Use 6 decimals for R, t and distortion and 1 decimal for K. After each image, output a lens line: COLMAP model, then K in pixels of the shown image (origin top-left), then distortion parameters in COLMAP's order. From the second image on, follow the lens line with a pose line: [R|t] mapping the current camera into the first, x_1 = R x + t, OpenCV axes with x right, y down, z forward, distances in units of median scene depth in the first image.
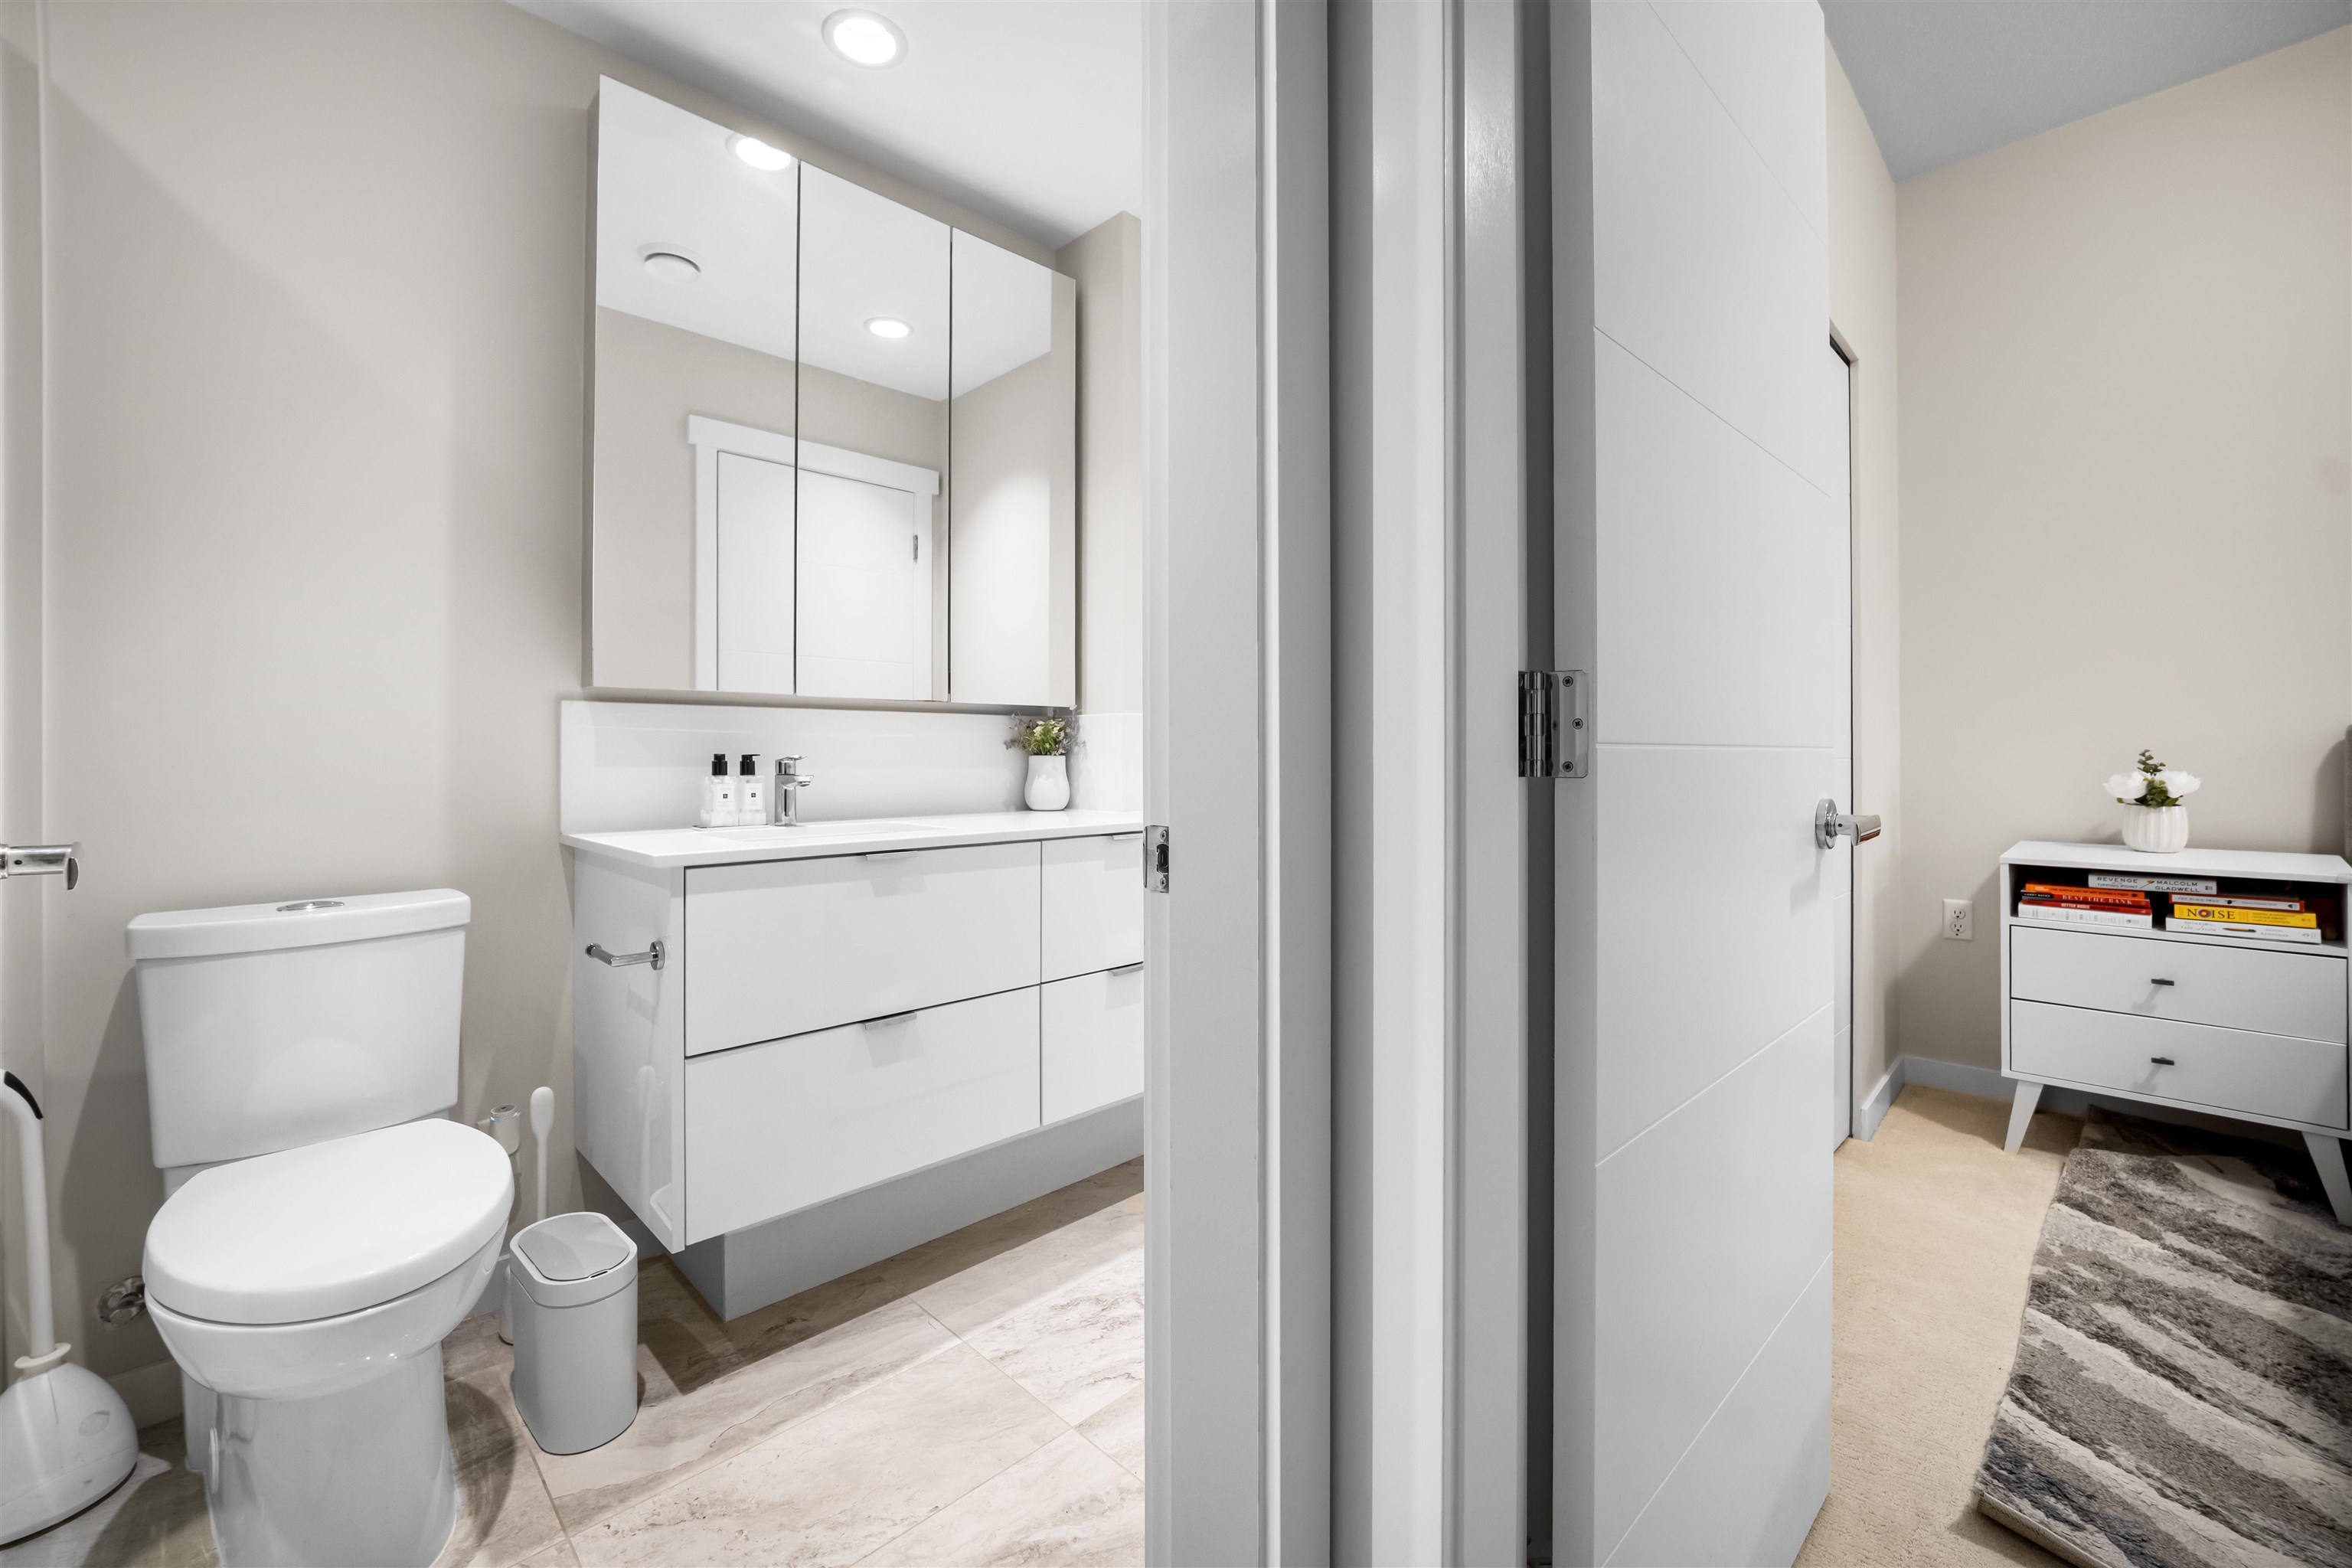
lens RADIAL K [[971.6, 0, 1159.8], [0, 971.6, 744.4], [0, 0, 1]] dist [-0.038087, 0.010238]
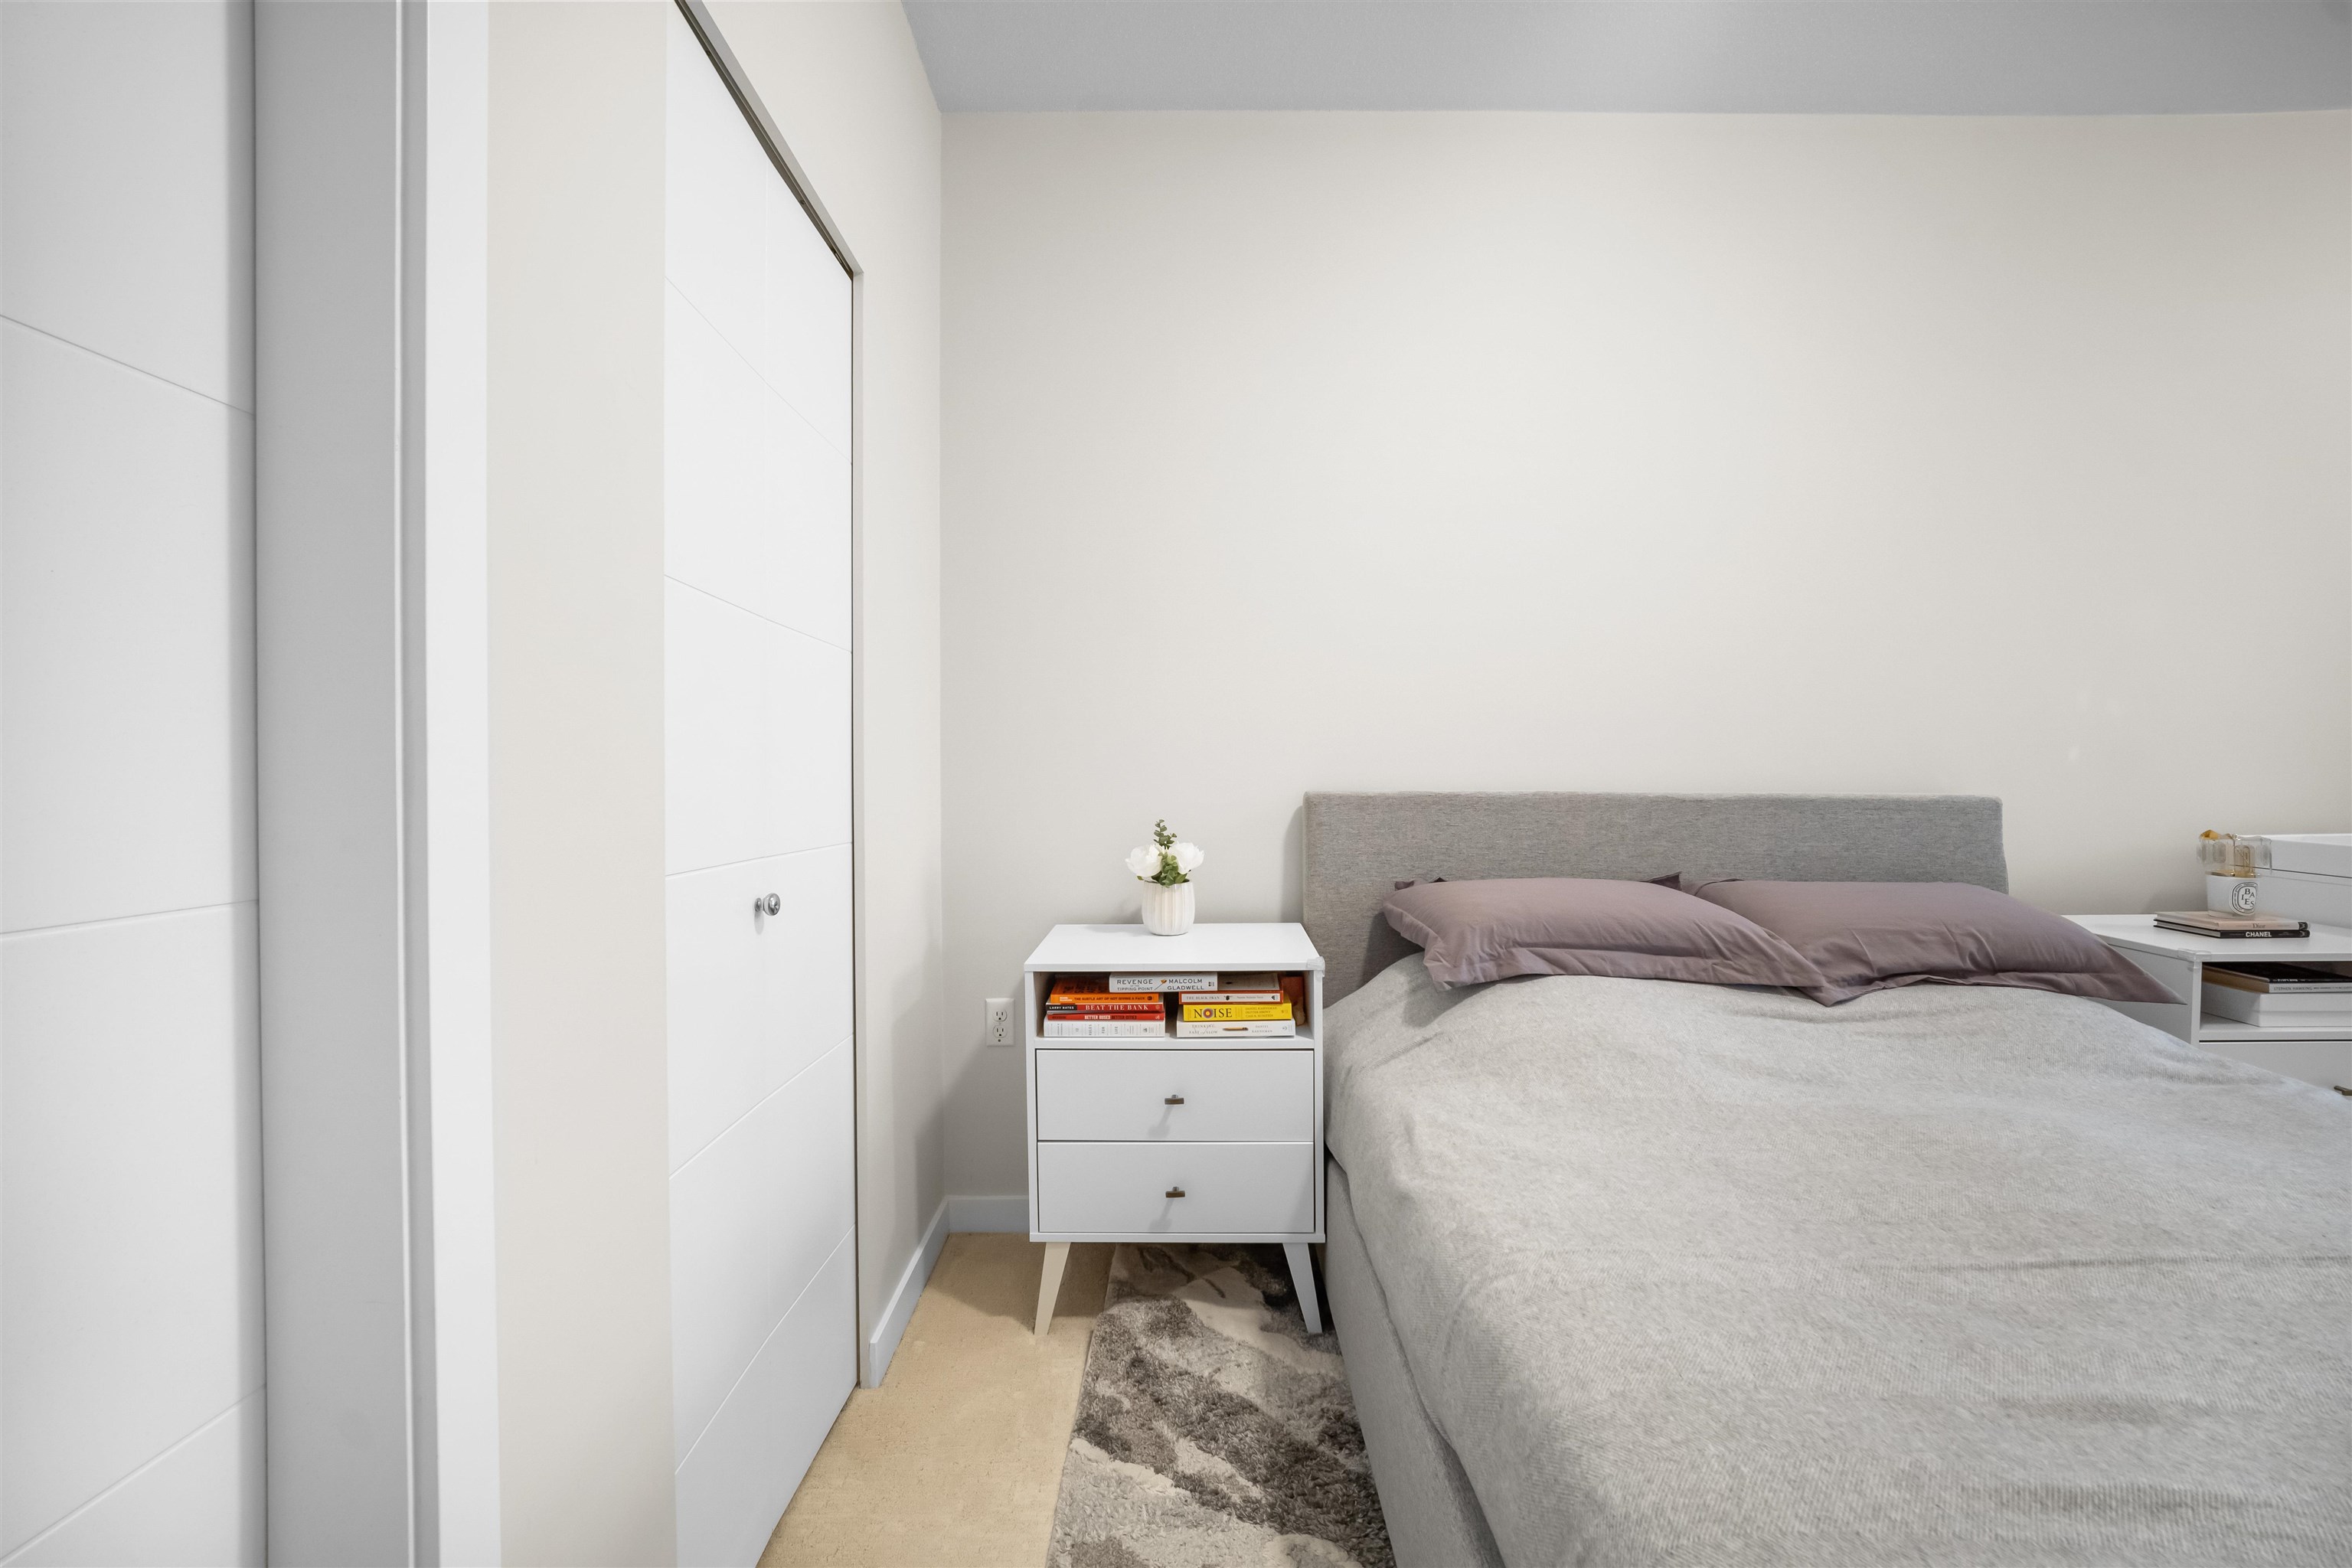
lens RADIAL K [[981.4, 0, 1168.8], [0, 981.4, 793.3], [0, 0, 1]] dist [-0.022494, 0.006187]
pose [[0.695046, -0.011792, 0.718869, 0.410846], [0.002537, 0.999899, 0.013949, -0.033291], [-0.718961, -0.007872, 0.695006, 0.374576]]
